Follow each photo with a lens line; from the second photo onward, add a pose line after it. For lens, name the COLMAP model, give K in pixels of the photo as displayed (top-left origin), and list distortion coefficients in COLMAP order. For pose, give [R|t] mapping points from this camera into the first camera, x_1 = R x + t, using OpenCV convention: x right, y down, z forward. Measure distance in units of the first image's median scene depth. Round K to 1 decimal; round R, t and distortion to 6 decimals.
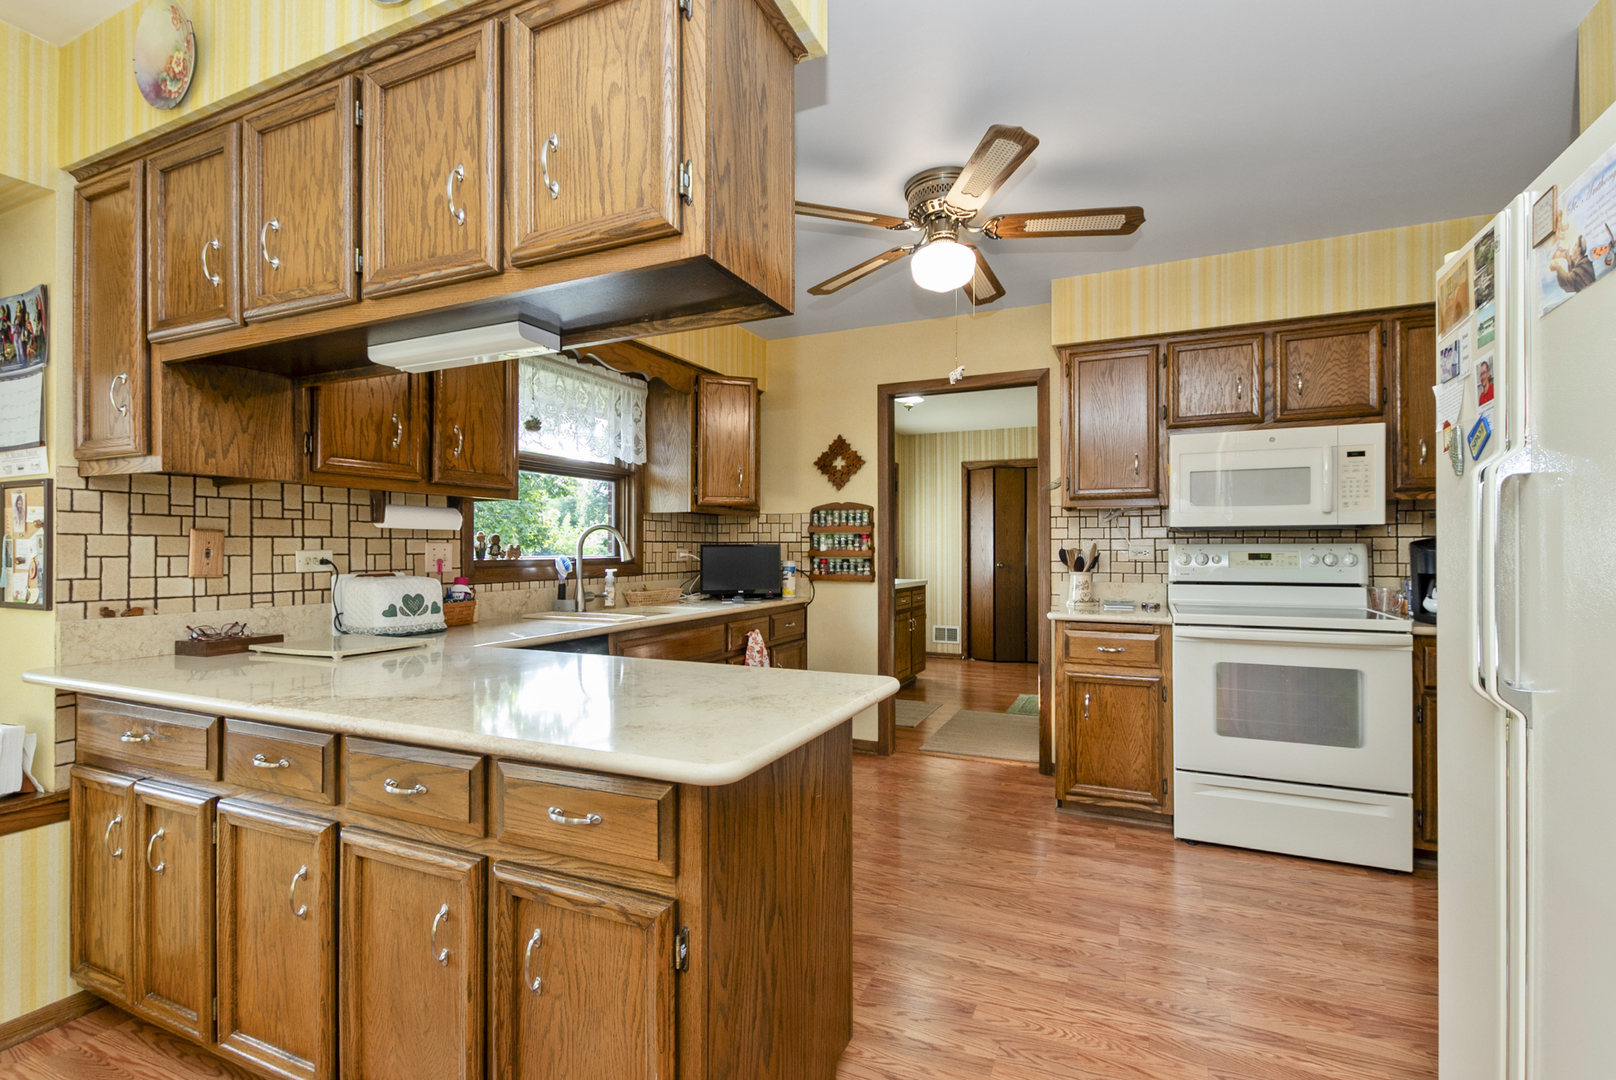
lens RADIAL K [[741.4, 0, 810.8], [0, 741.4, 545.8], [0, 0, 1]] dist [0.000738, 0.000023]
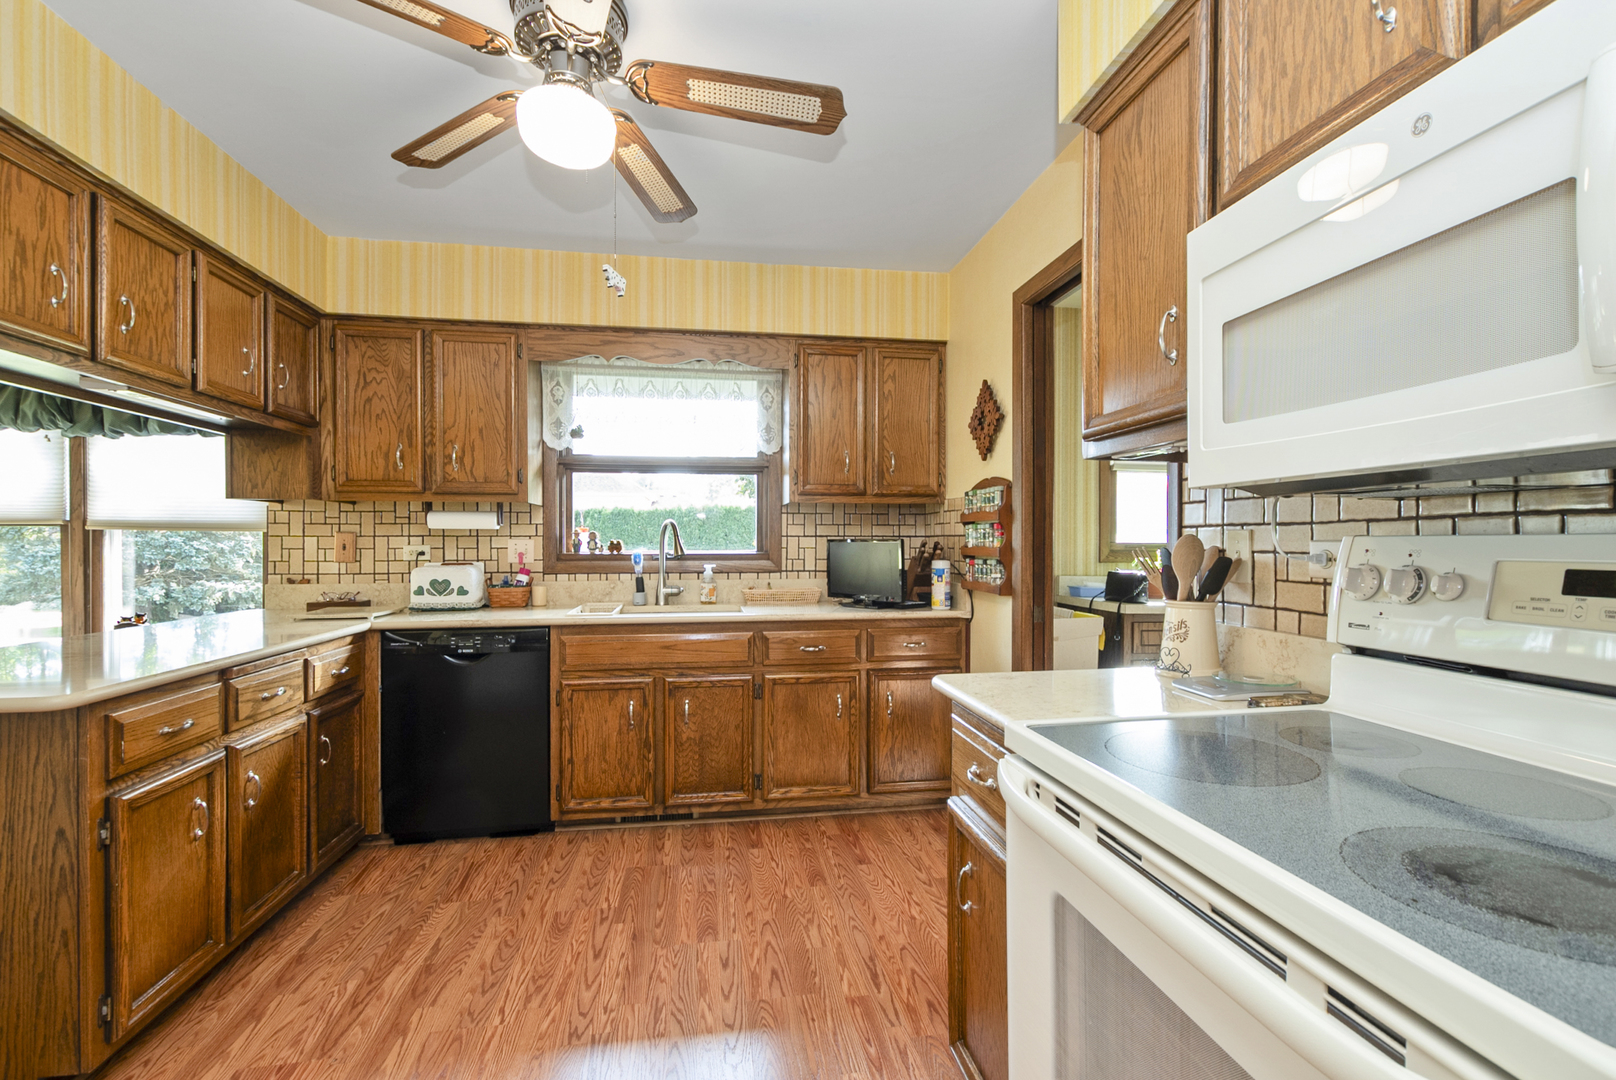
lens RADIAL K [[703.8, 0, 811.4], [0, 703.8, 542.3], [0, 0, 1]] dist [-0.000203, 0.000088]
pose [[0.553604, 0.003115, -0.832775, 0.878244], [0.002775, 0.999981, 0.005585, -0.005030], [0.832776, -0.005403, 0.553584, 0.886180]]
